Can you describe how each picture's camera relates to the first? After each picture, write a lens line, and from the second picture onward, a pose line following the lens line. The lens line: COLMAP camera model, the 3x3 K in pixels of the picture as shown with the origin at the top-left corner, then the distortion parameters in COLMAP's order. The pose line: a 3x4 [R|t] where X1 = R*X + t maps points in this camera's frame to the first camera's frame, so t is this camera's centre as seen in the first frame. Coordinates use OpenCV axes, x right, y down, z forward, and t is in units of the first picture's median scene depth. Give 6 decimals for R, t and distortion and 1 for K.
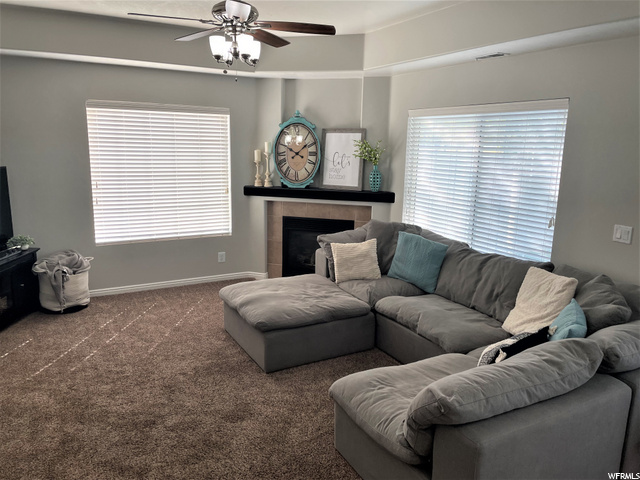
lens RADIAL K [[484.3, 0, 321.6], [0, 484.3, 240.6], [0, 0, 1]] dist [0.088980, -0.111978]
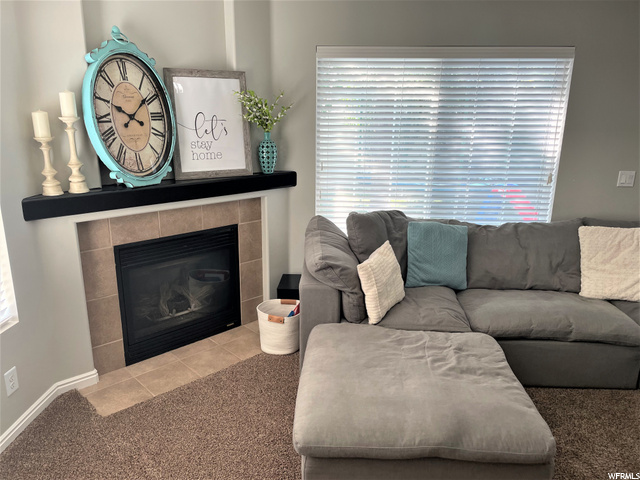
lens RADIAL K [[484.3, 0, 321.6], [0, 484.3, 240.6], [0, 0, 1]] dist [0.088980, -0.111978]
pose [[0.512988, -0.240239, 0.824092, -0.408656], [0.173862, 0.969219, 0.174320, -0.114079], [-0.840604, 0.053854, 0.538966, 0.592222]]
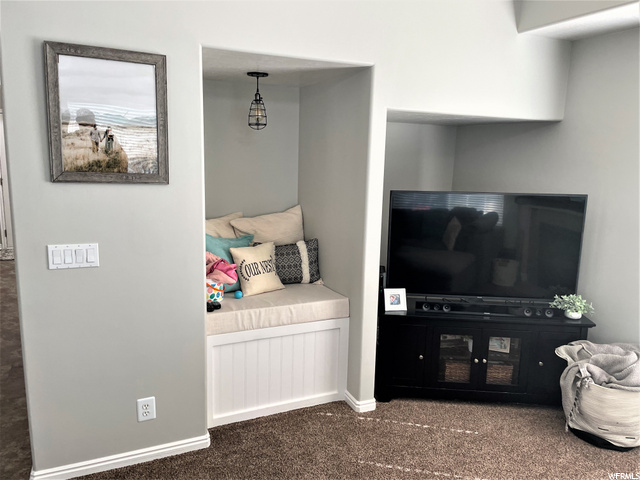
lens RADIAL K [[484.3, 0, 321.6], [0, 484.3, 240.6], [0, 0, 1]] dist [0.088980, -0.111978]
pose [[-0.085644, 0.155554, -0.984108, 0.060442], [-0.230667, 0.957805, 0.171470, -0.100755], [0.969256, 0.241686, -0.046149, 0.568947]]
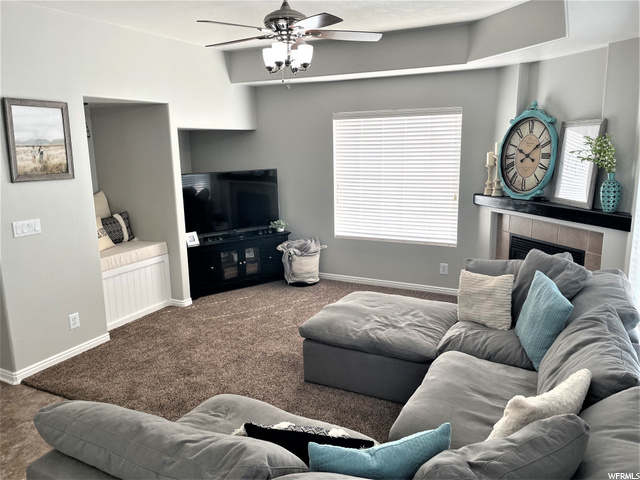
lens RADIAL K [[484.3, 0, 321.6], [0, 484.3, 240.6], [0, 0, 1]] dist [0.088980, -0.111978]
pose [[0.558964, 0.135830, -0.817991, 0.446417], [-0.140147, 0.987775, 0.068256, -0.053021], [0.817263, 0.076487, 0.571167, 0.294118]]
